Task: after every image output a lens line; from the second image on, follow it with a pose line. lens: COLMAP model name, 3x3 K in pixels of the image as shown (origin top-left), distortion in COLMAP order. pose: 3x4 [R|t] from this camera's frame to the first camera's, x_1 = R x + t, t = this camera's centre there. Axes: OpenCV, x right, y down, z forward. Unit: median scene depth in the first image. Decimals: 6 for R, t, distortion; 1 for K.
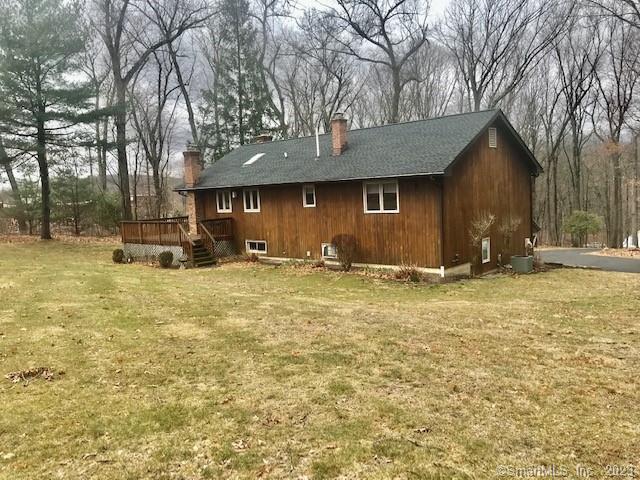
lens RADIAL K [[526.8, 0, 318.4], [0, 526.8, 243.1], [0, 0, 1]] dist [0.036204, -0.028900]
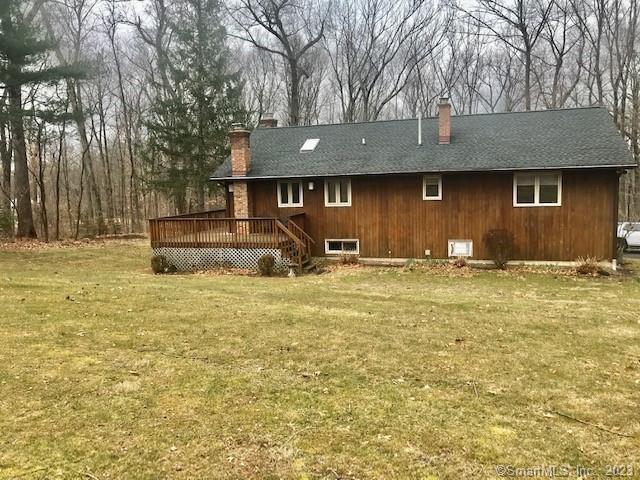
lens RADIAL K [[526.8, 0, 319.8], [0, 526.8, 235.2], [0, 0, 1]] dist [0.036204, -0.028900]
pose [[0.921554, -0.020408, 0.387713, -0.528988], [0.024704, 0.999676, -0.006099, -0.007737], [-0.387463, 0.015199, 0.921760, 0.242318]]
